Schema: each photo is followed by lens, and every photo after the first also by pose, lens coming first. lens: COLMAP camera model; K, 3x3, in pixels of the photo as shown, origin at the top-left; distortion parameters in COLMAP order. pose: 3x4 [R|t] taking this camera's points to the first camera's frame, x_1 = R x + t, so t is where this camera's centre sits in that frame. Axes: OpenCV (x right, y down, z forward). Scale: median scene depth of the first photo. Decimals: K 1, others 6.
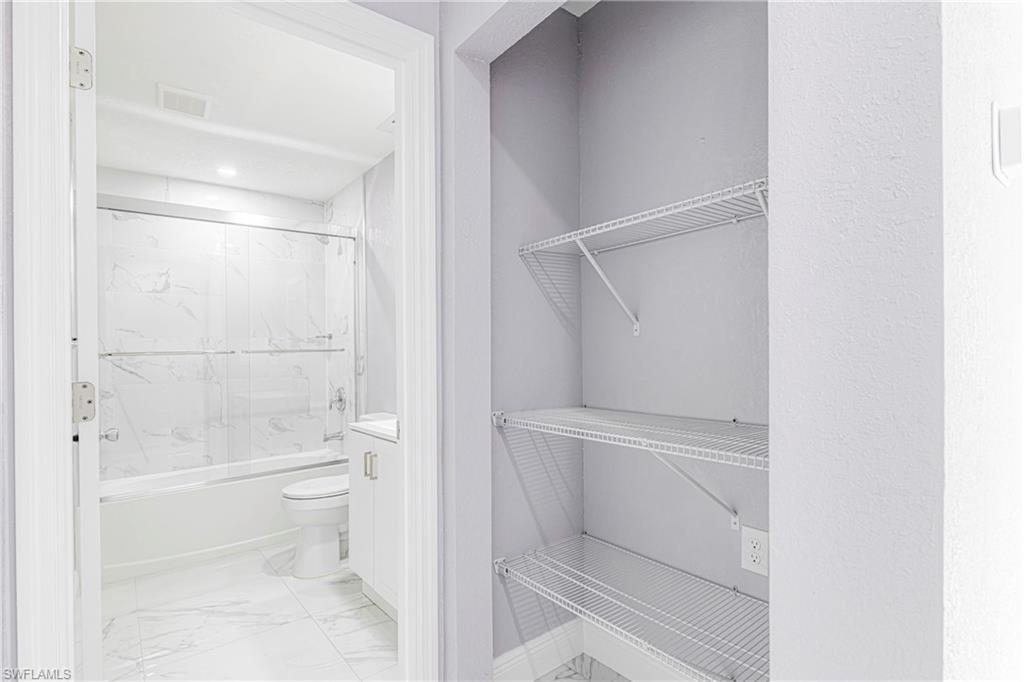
lens RADIAL K [[491.7, 0, 516.5], [0, 491.7, 364.7], [0, 0, 1]] dist [0.002848, 0.000578]
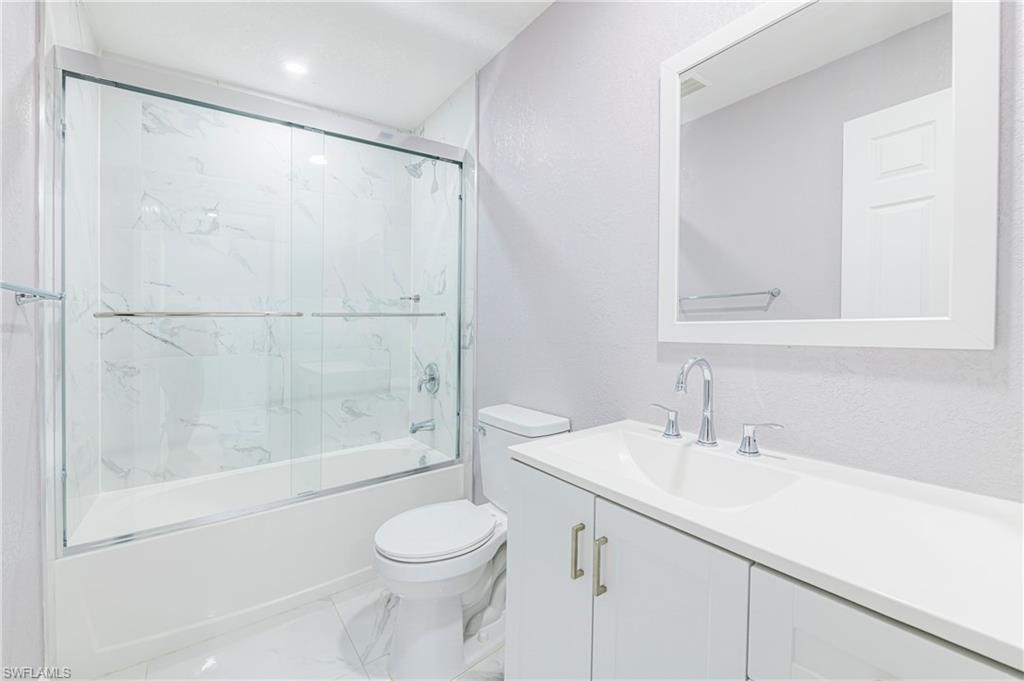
lens RADIAL K [[426.0, 0, 513.8], [0, 426.0, 331.4], [0, 0, 1]] dist [0.000036, -0.000043]
pose [[0.998615, 0.014271, -0.050641, -0.206514], [-0.014424, 0.999892, -0.002653, -0.004051], [0.050597, 0.003379, 0.998713, 0.351800]]
